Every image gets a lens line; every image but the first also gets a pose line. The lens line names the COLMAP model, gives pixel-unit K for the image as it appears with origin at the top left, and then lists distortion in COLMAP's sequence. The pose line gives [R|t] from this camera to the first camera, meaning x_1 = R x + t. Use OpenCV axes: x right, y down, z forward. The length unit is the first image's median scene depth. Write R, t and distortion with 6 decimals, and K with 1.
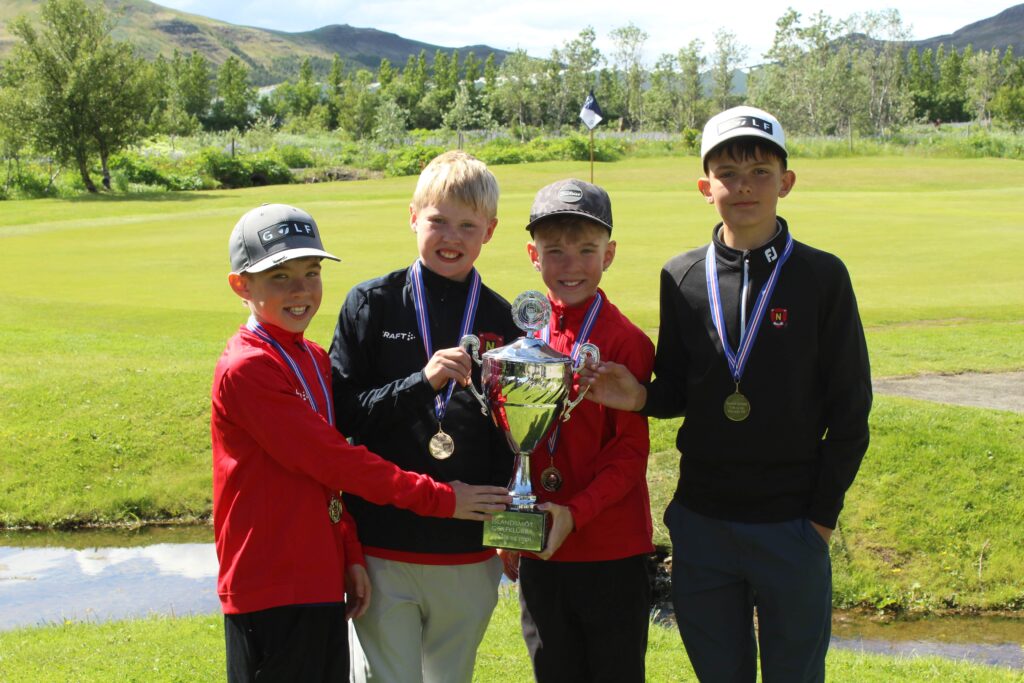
lens RADIAL K [[1409.9, 0, 525.6], [0, 1409.9, 343.3], [0, 0, 1]] dist [-0.017416, 0.003737]
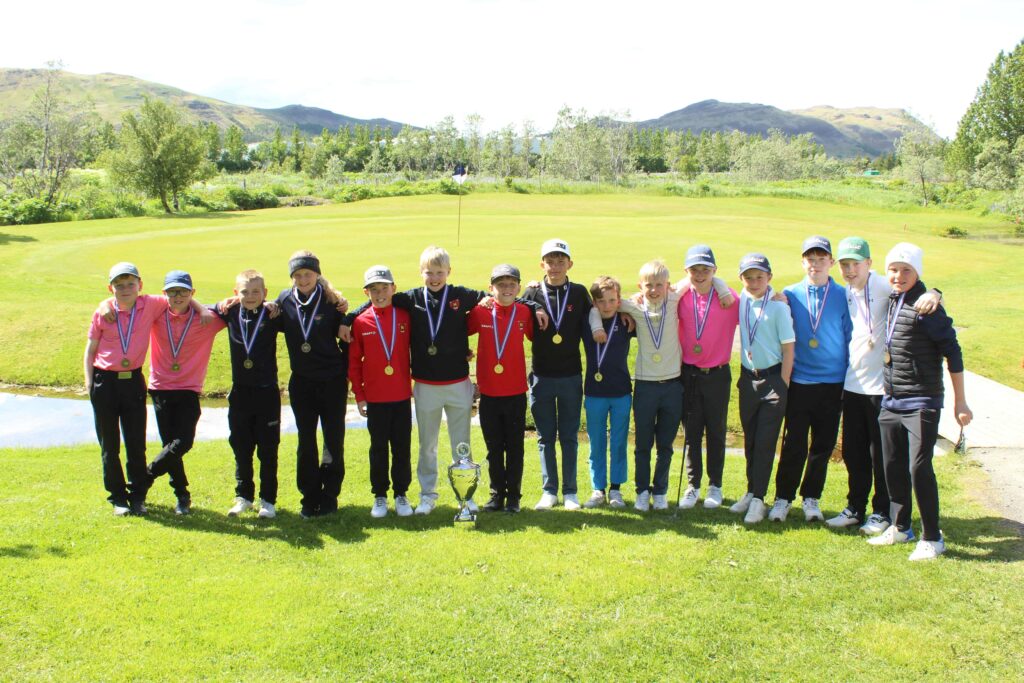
lens RADIAL K [[1184.2, 0, 512.0], [0, 1184.2, 341.5], [0, 0, 1]] dist [-0.123936, 0.185074]
pose [[0.989377, -0.002152, 0.145354, -0.089672], [-0.005090, 0.998764, 0.049435, -0.020270], [-0.145280, -0.049650, 0.988144, -0.442522]]
